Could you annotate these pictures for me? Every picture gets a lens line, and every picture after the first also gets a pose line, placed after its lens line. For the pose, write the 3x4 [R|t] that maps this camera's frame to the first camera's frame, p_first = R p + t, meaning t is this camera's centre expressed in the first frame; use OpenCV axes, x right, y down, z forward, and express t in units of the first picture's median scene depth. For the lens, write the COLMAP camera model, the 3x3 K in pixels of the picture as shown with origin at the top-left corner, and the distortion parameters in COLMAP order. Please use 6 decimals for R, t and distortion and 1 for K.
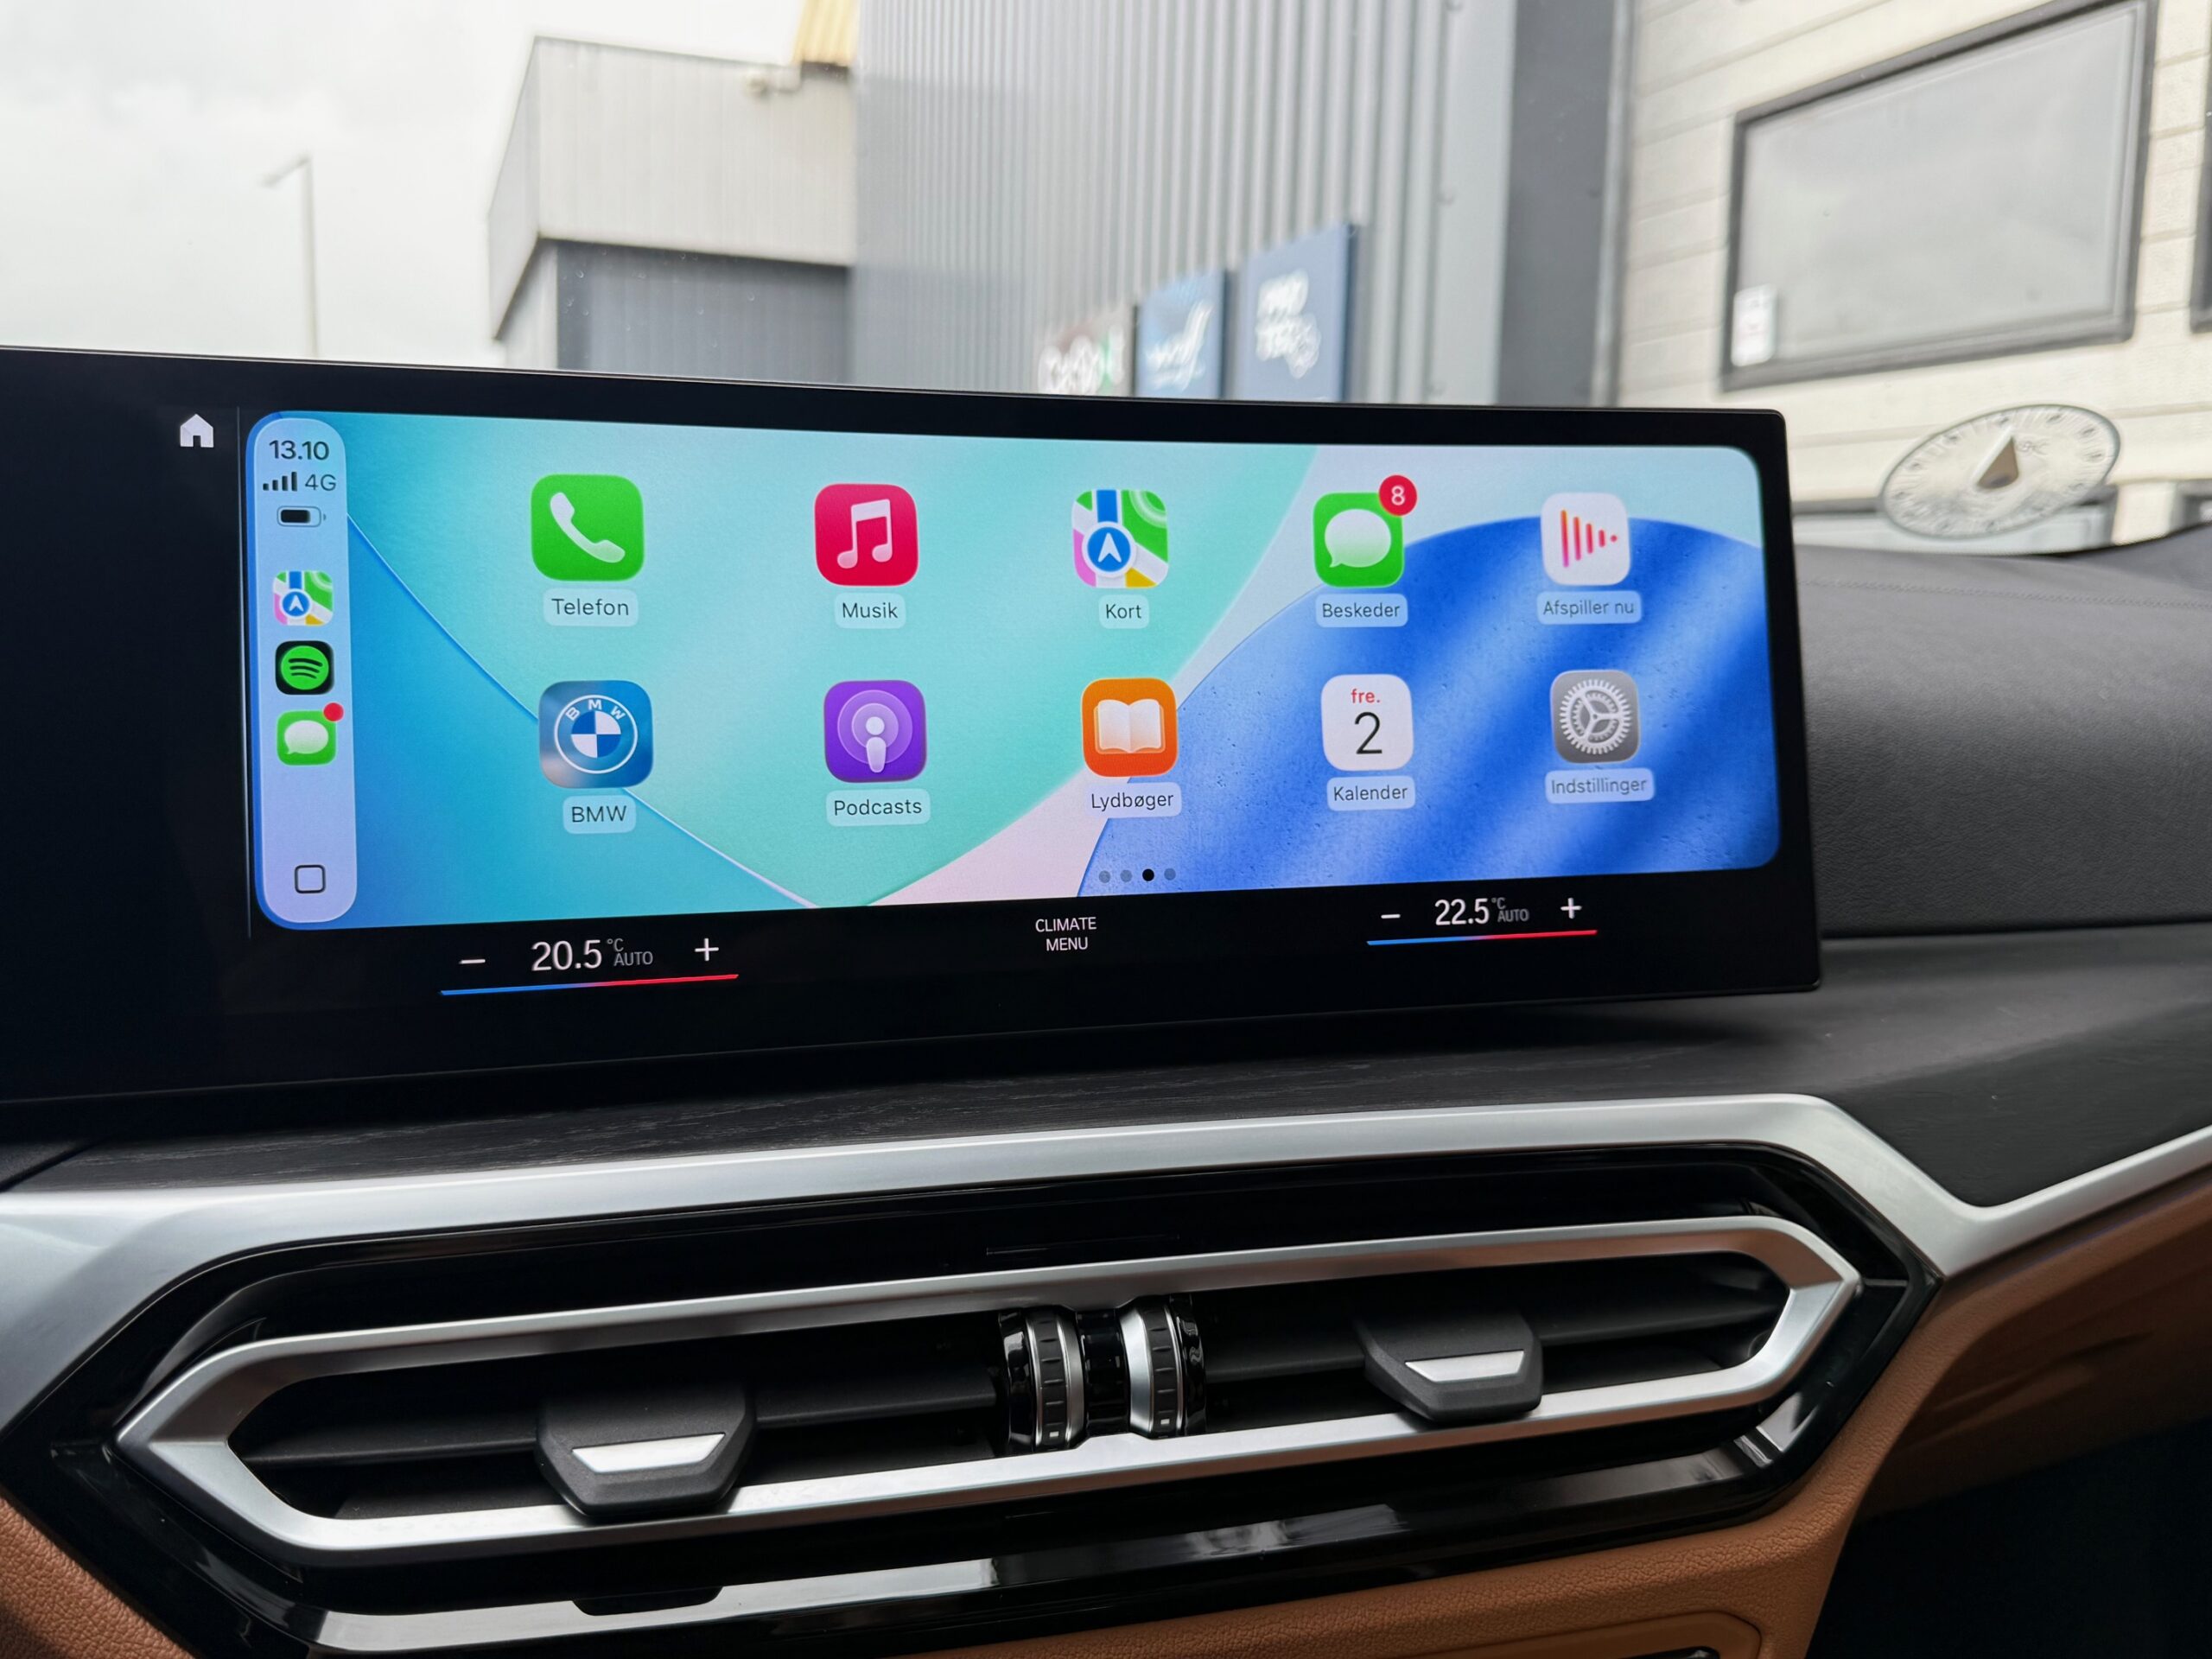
lens RADIAL K [[1860.9, 0, 1103.6], [0, 1860.9, 832.1], [0, 0, 1]] dist [0.113433, -0.231082]
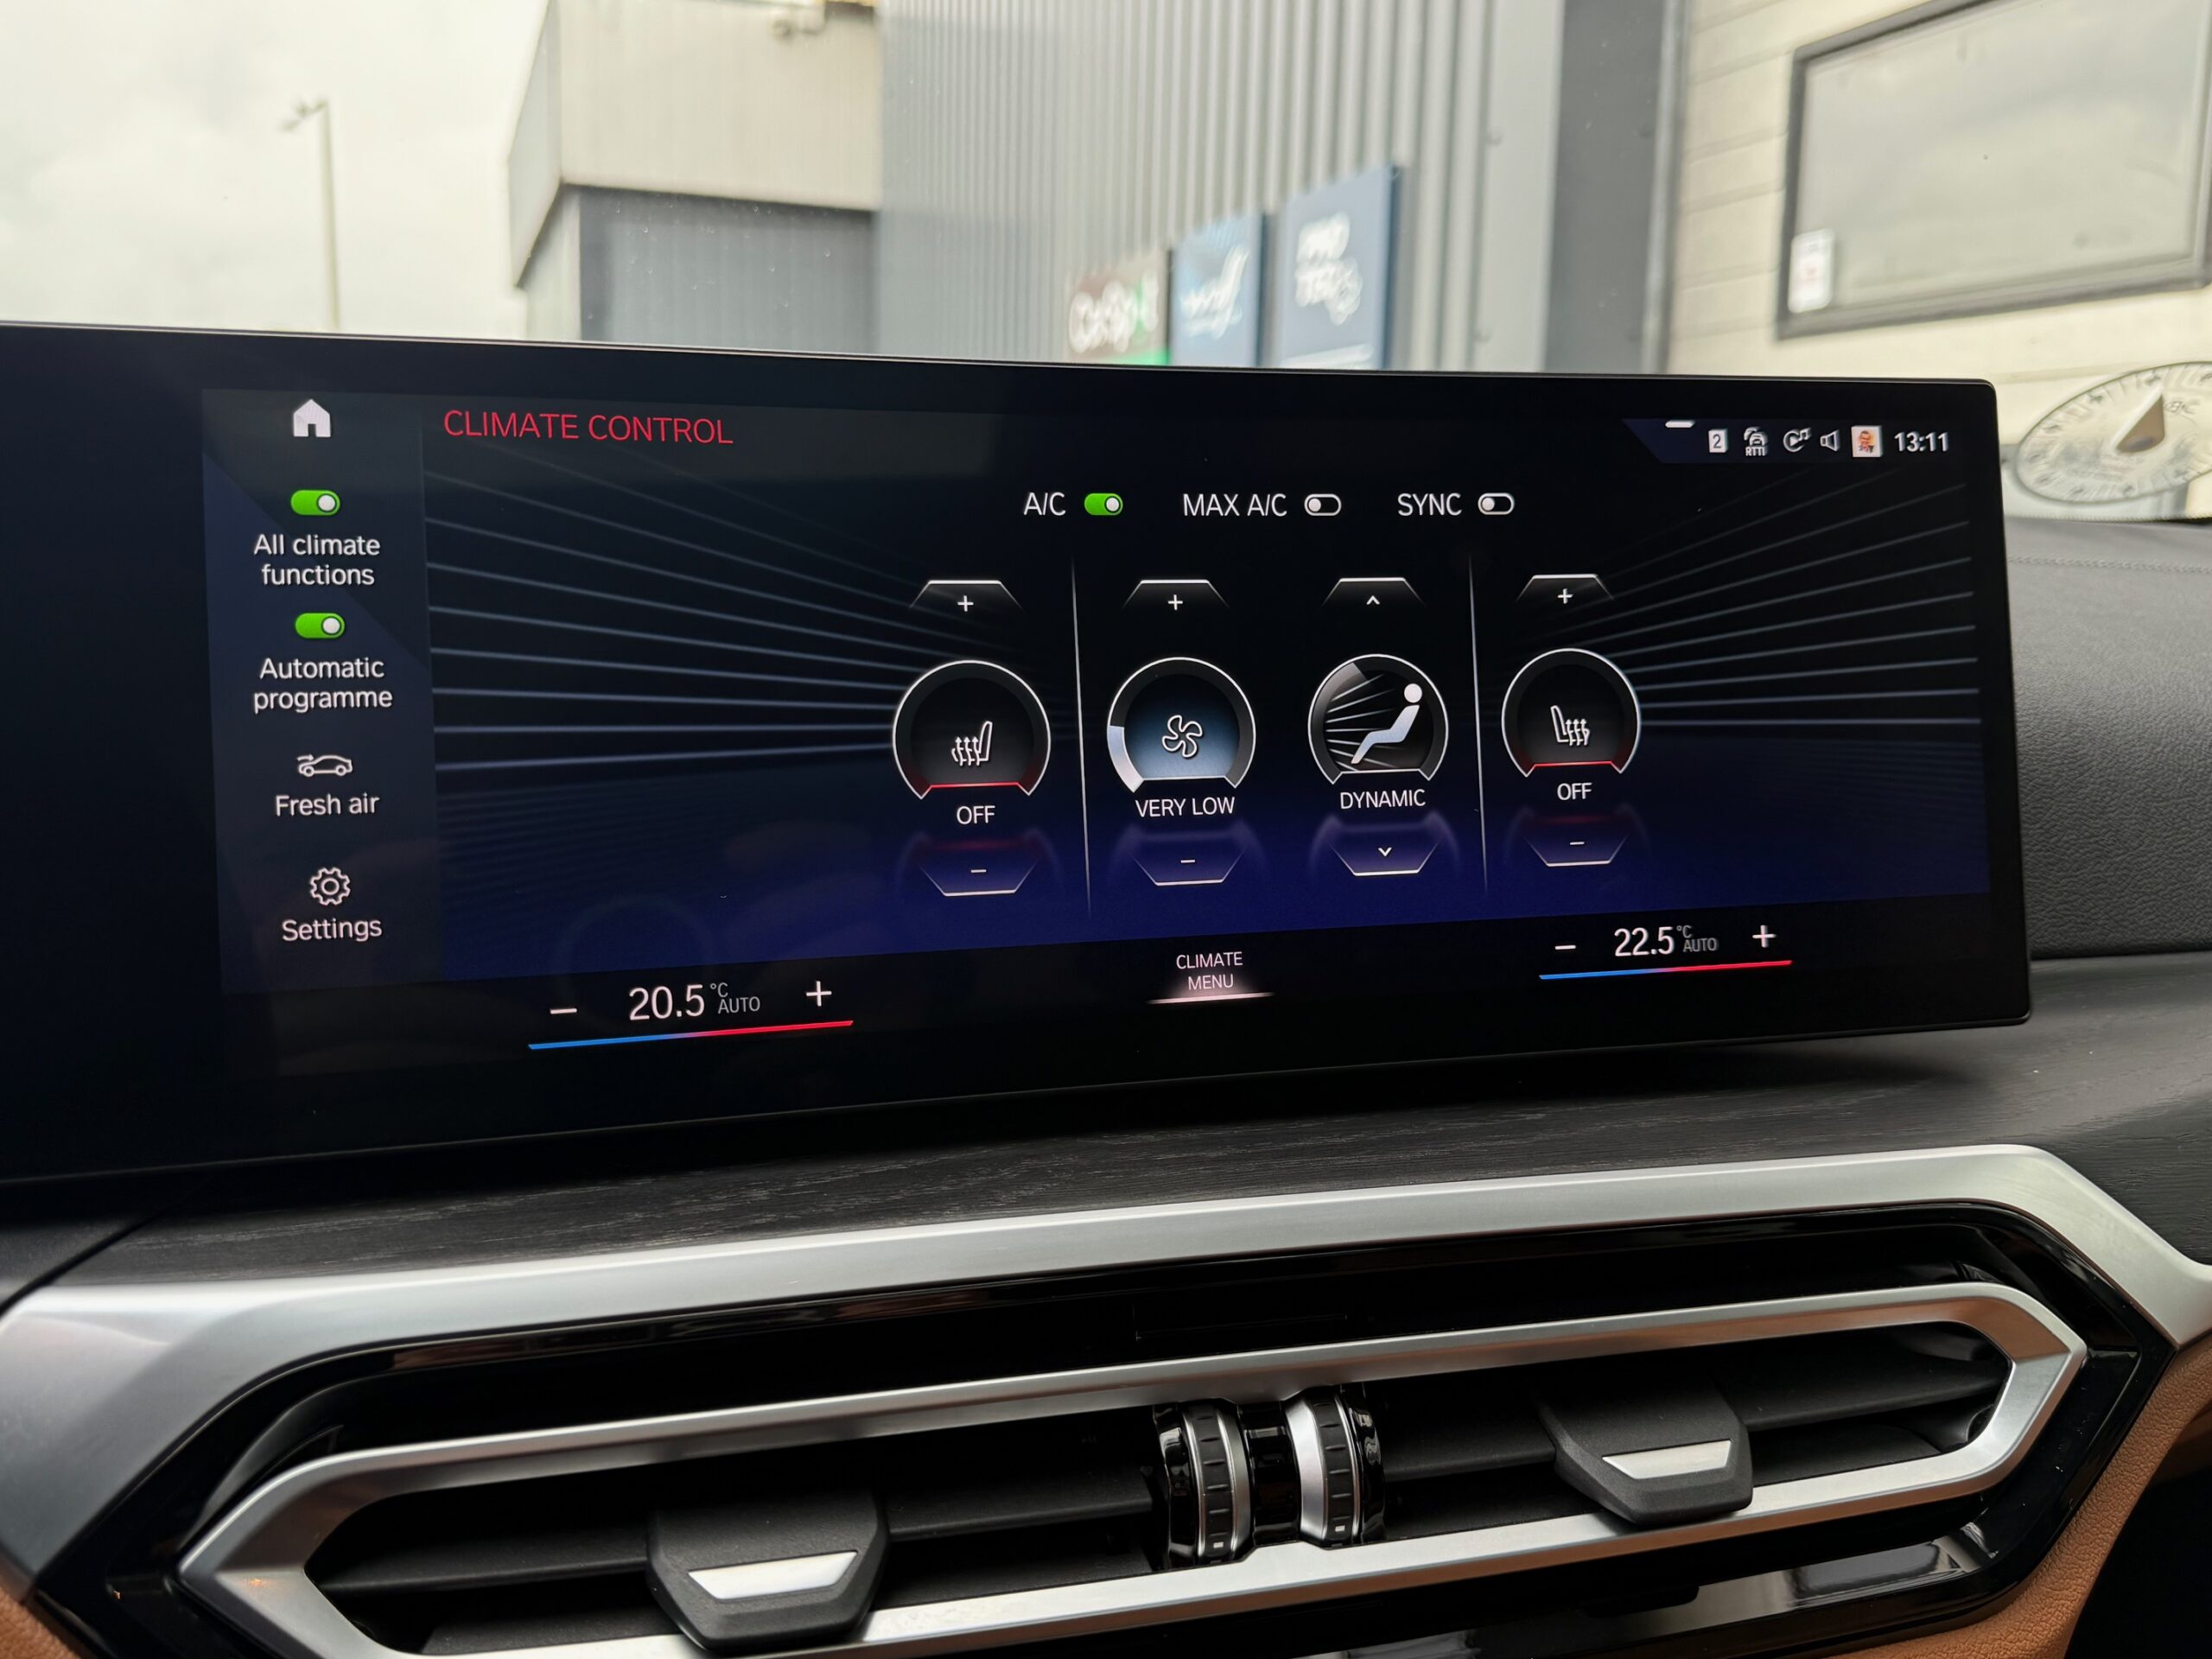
lens RADIAL K [[1868.2, 0, 1106.0], [0, 1868.2, 829.5], [0, 0, 1]] dist [0.083063, -0.160571]
pose [[0.999943, -0.000333, -0.010648, -0.062246], [0.000609, 0.999664, 0.025930, -0.037622], [0.010635, -0.025935, 0.999607, 0.100641]]
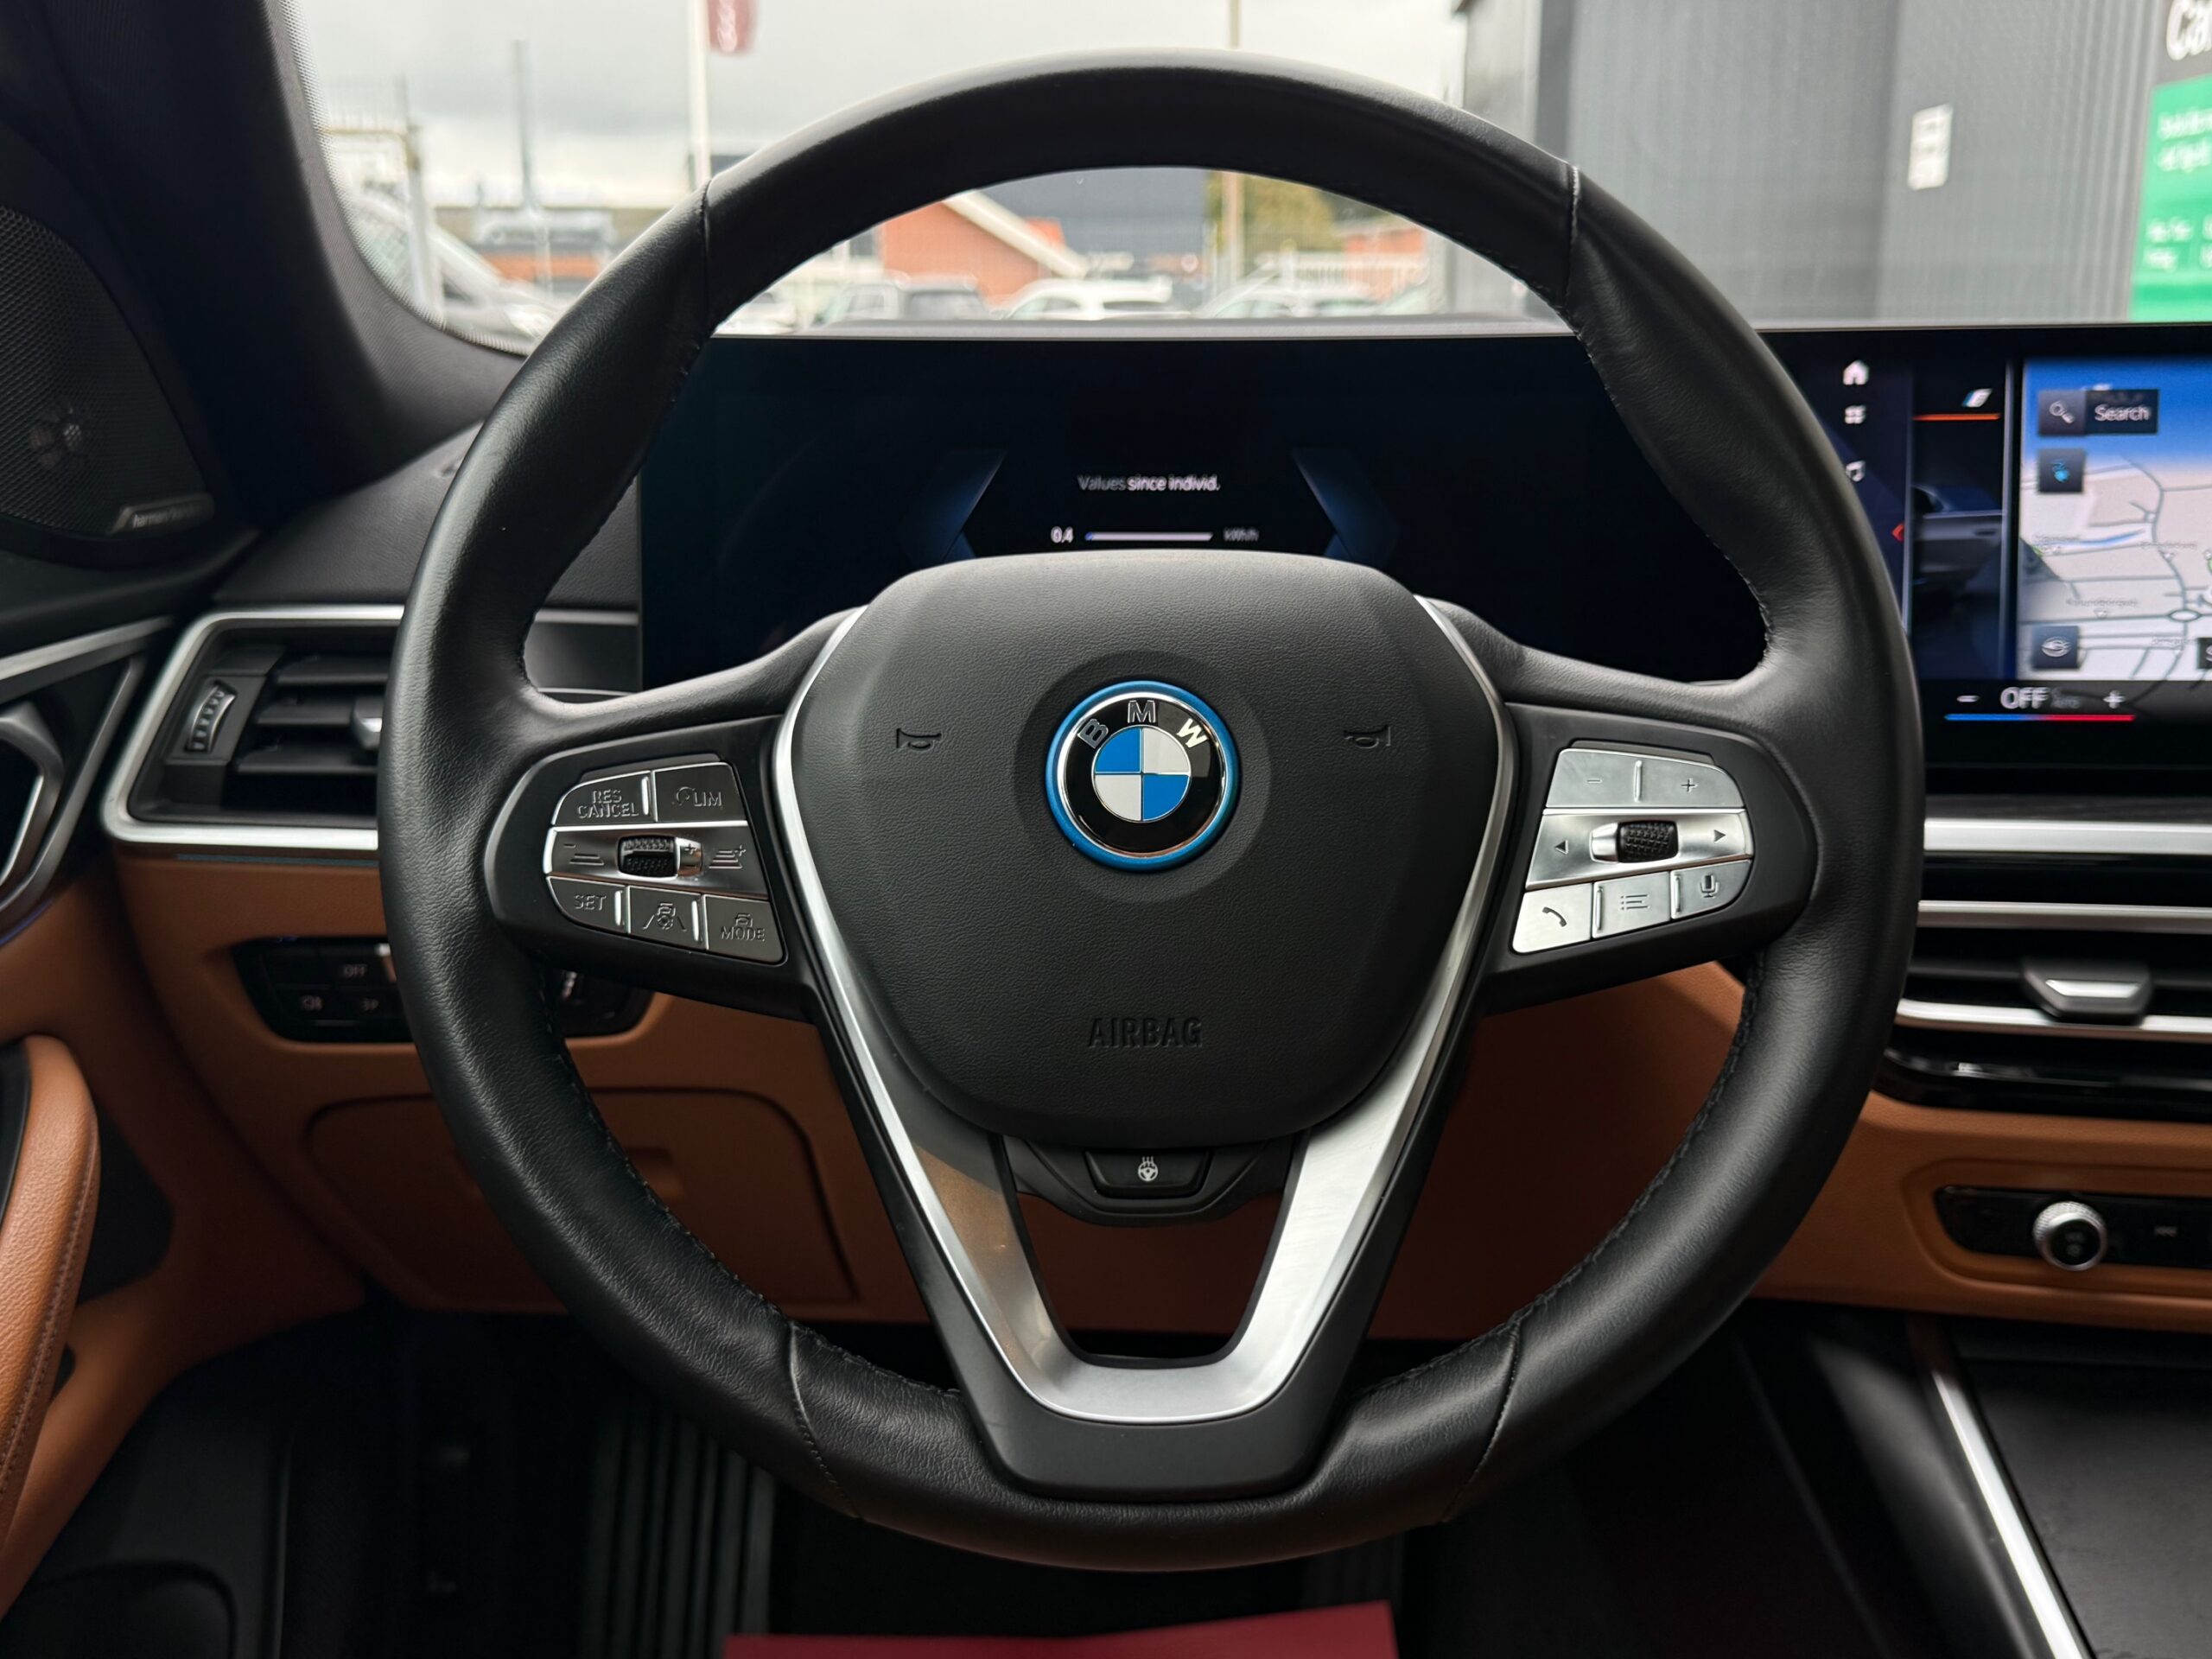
lens RADIAL K [[2220.4, 0, 1110.6], [0, 2220.4, 838.3], [0, 0, 1]] dist [0.219135, -0.535968]
pose [[0.908763, 0.074464, -0.410616, -0.179466], [-0.028496, 0.992727, 0.116962, -0.018394], [0.416339, -0.094590, 0.904276, -1.020657]]
